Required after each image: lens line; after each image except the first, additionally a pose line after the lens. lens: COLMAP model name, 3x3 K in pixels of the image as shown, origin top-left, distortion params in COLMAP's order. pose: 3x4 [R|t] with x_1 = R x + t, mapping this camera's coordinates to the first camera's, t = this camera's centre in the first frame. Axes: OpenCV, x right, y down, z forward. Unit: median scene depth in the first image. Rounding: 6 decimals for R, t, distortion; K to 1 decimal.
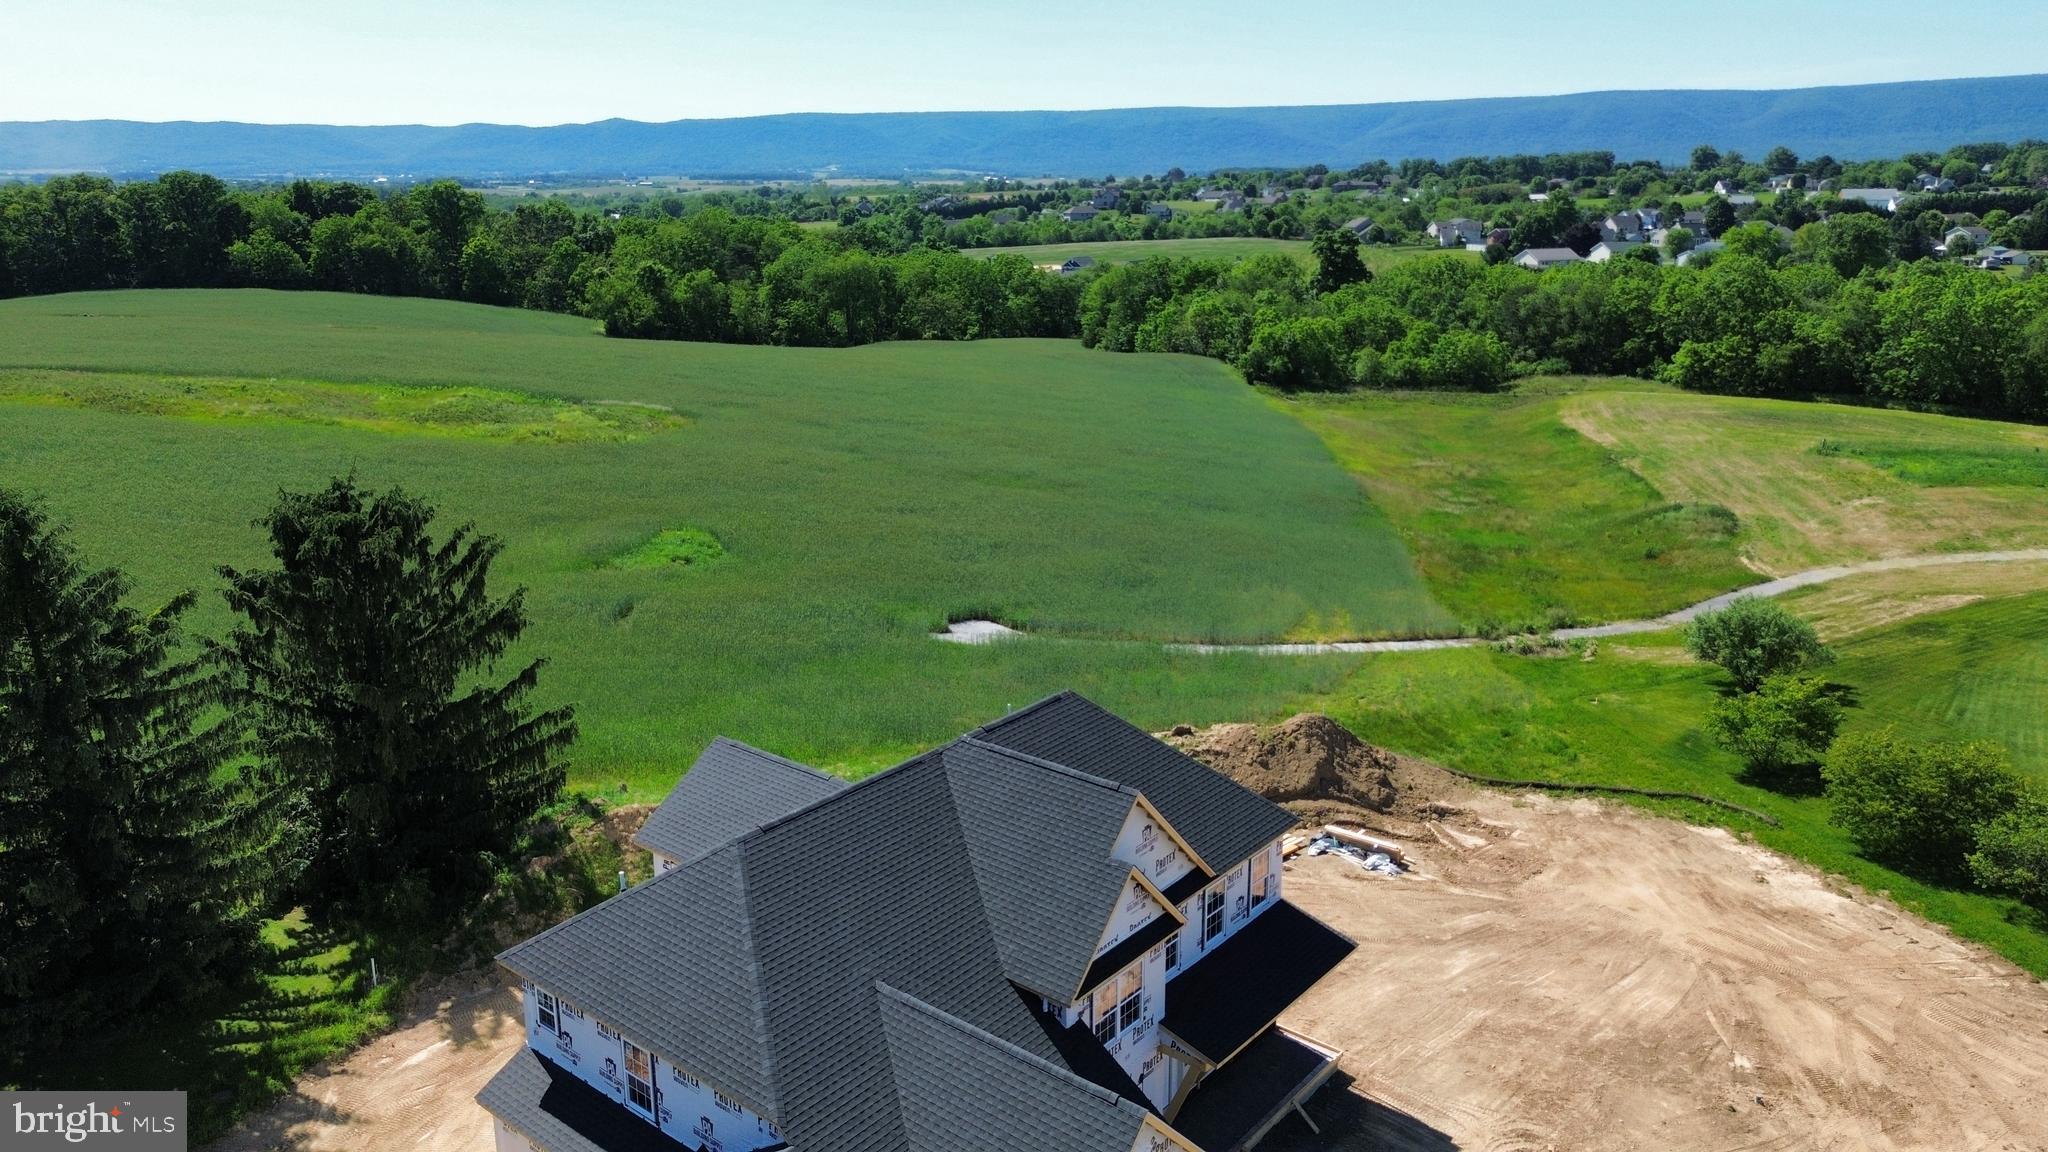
lens RADIAL K [[1445.3, 0, 1015.3], [0, 1445.3, 570.8], [0, 0, 1]] dist [0.063827, -0.059850]
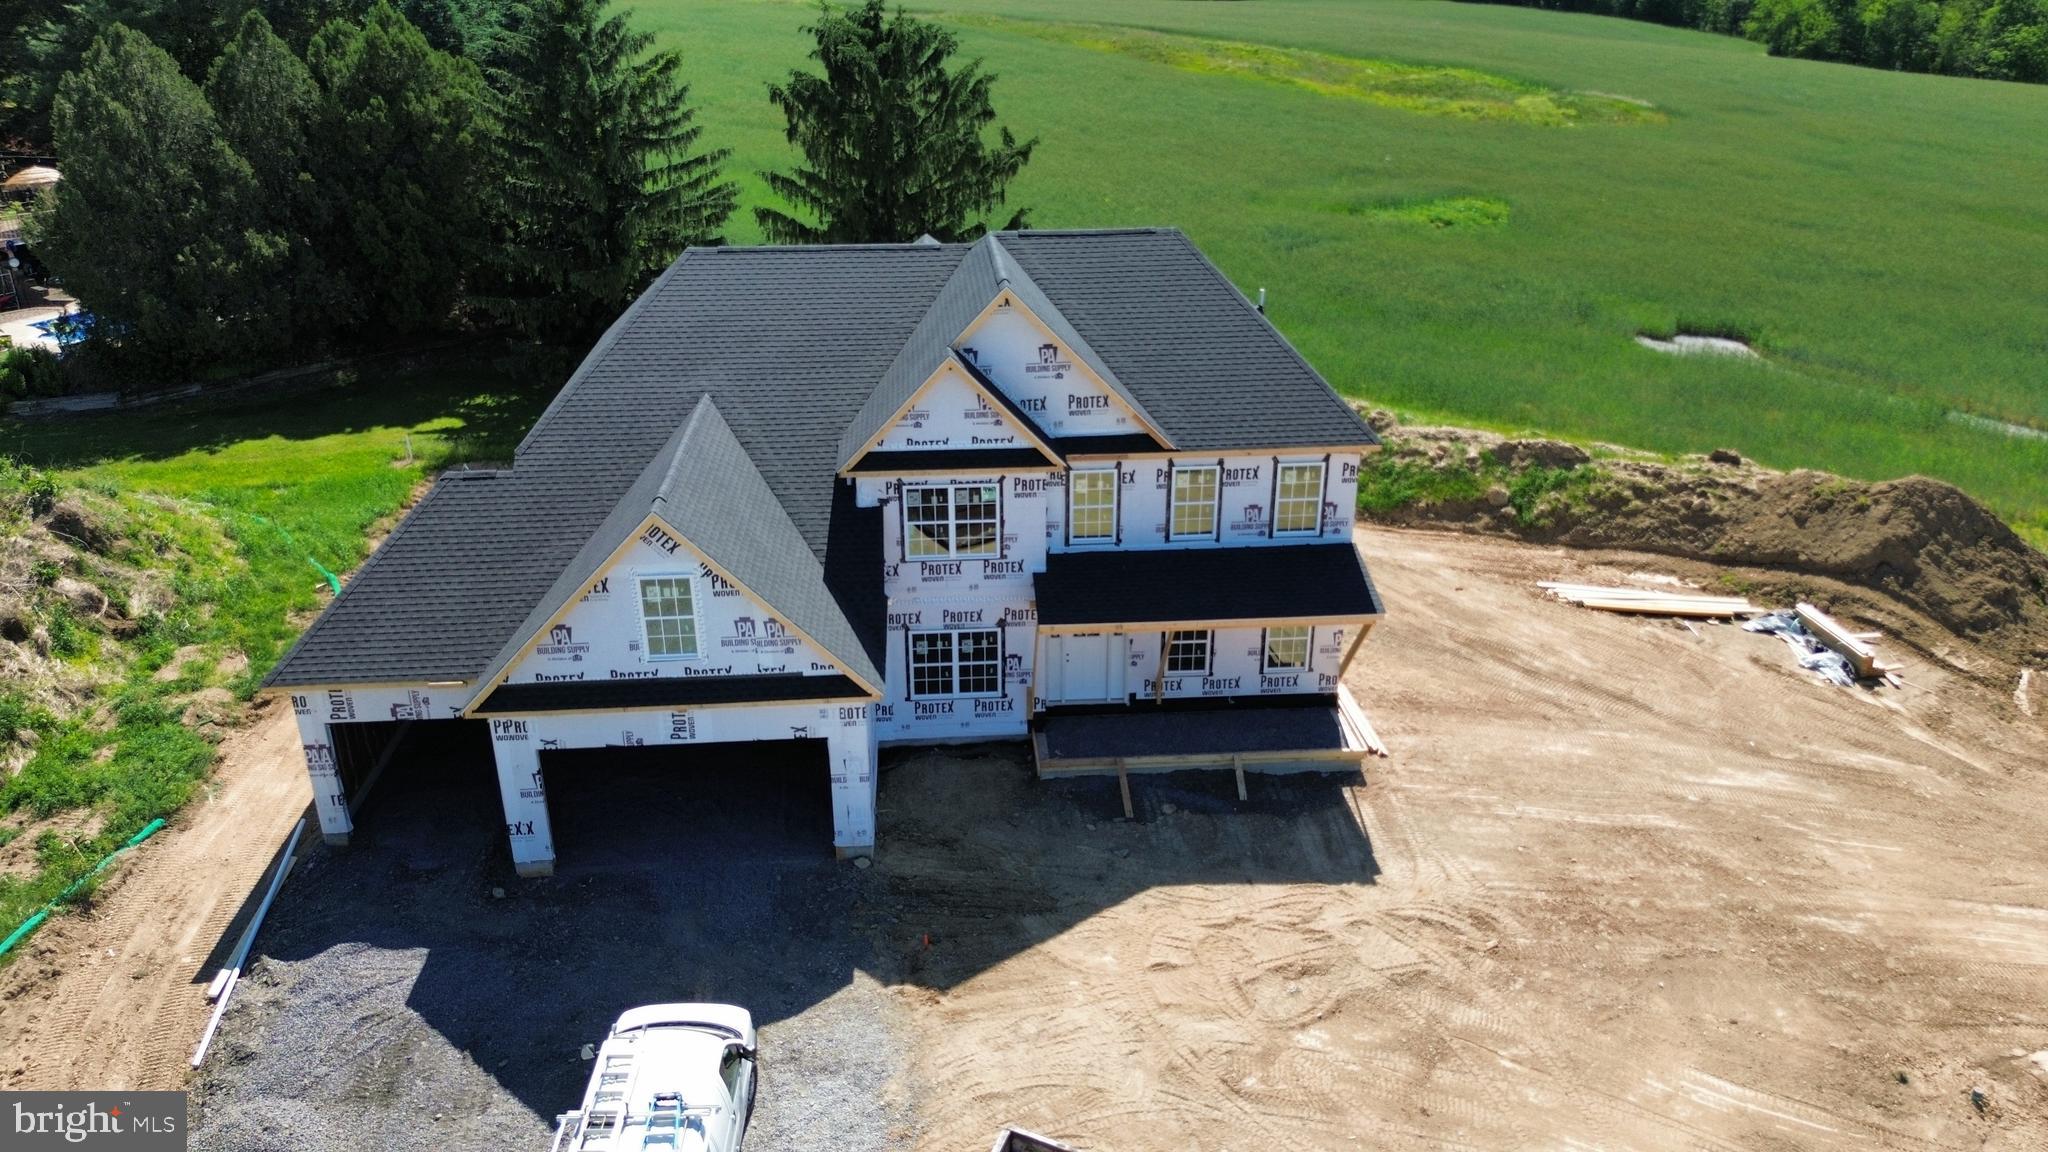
lens RADIAL K [[1430.8, 0, 1024.0], [0, 1430.8, 576.0], [0, 0, 1]] dist [0.077716, -0.060361]
pose [[0.691882, 0.295738, -0.658664, 0.255178], [-0.187076, 0.954539, 0.232074, 0.042758], [0.697353, -0.037348, 0.715754, 0.143541]]
